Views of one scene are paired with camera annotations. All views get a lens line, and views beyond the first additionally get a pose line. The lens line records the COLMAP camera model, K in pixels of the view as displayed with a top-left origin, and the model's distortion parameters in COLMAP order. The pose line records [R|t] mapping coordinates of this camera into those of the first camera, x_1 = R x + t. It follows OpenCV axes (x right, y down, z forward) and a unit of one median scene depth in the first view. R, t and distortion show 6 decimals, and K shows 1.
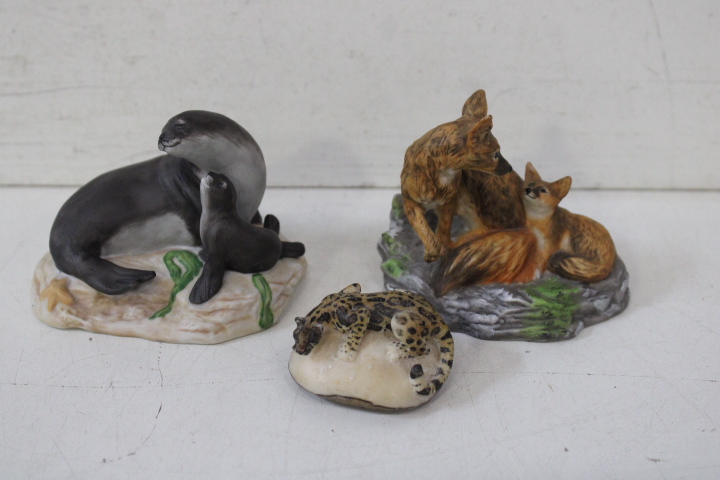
lens RADIAL K [[1160.3, 0, 356.1], [0, 1160.3, 237.3], [0, 0, 1]] dist [0.008631, 0.000000]
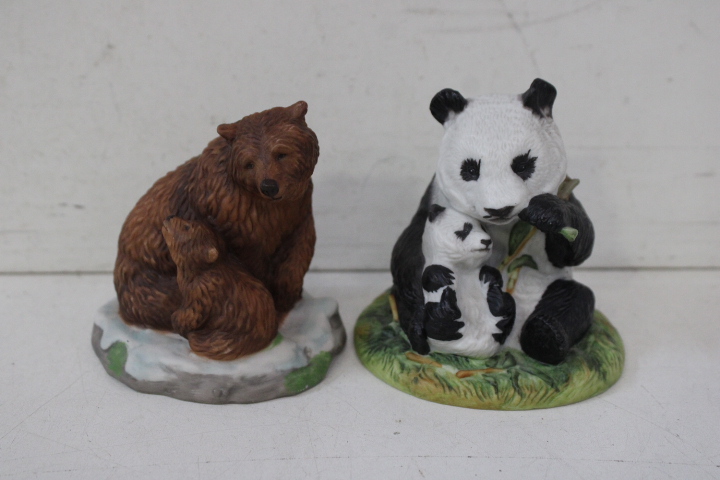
lens RADIAL K [[1032.0, 0, 354.2], [0, 1032.0, 223.8], [0, 0, 1]] dist [-0.021894, 0.000000]
pose [[0.999390, -0.014167, 0.031910, 0.080685], [0.019546, 0.984348, -0.175149, 0.066903], [-0.028929, 0.175666, 0.984025, 0.212137]]
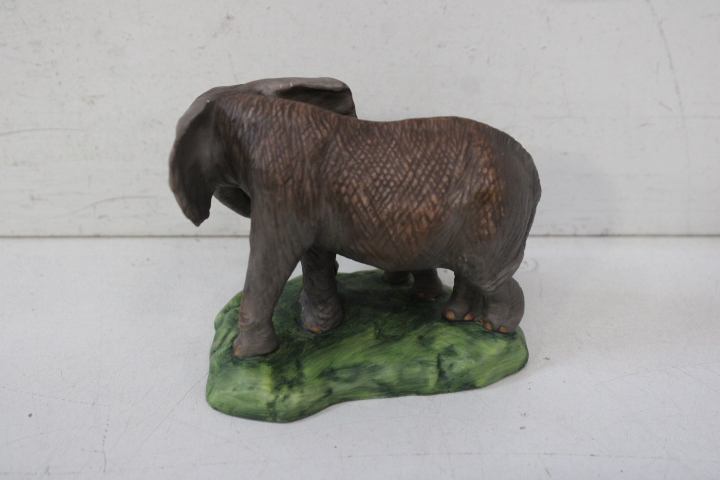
lens RADIAL K [[1160.3, 0, 358.1], [0, 1160.3, 236.7], [0, 0, 1]] dist [0.008631, 0.000000]
pose [[0.999719, -0.007483, -0.022495, 0.036860], [0.006973, 0.999719, -0.022674, -0.022950], [0.022658, 0.022511, 0.999490, 0.095644]]
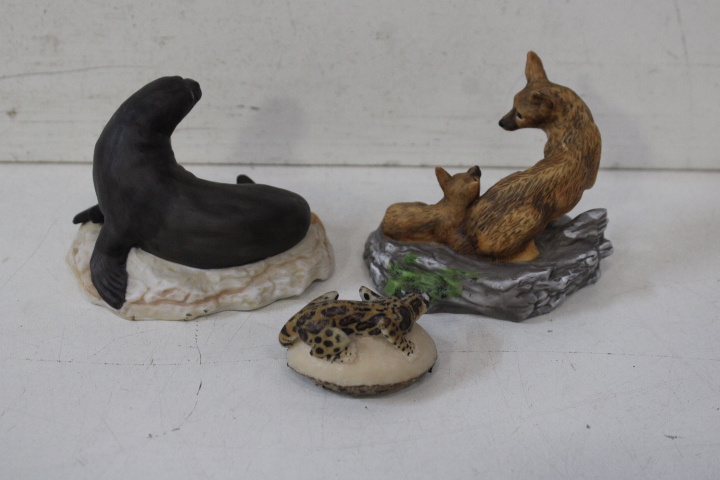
lens RADIAL K [[1207.2, 0, 365.8], [0, 1207.2, 235.2], [0, 0, 1]] dist [0.012075, 0.000000]
pose [[0.999927, 0.005252, 0.010882, -0.024996], [-0.005648, 0.999310, 0.036712, -0.022203], [-0.010682, -0.036771, 0.999267, -0.065242]]
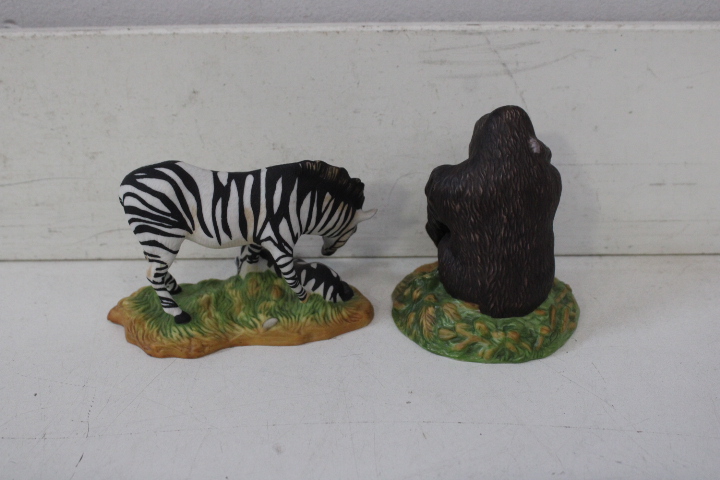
lens RADIAL K [[904.3, 0, 349.8], [0, 904.3, 230.5], [0, 0, 1]] dist [-0.054855, 0.000000]
pose [[0.999561, -0.016576, -0.024561, 0.095781], [0.015154, 0.998260, -0.056978, -0.017921], [0.025463, 0.056581, 0.998073, 0.081203]]
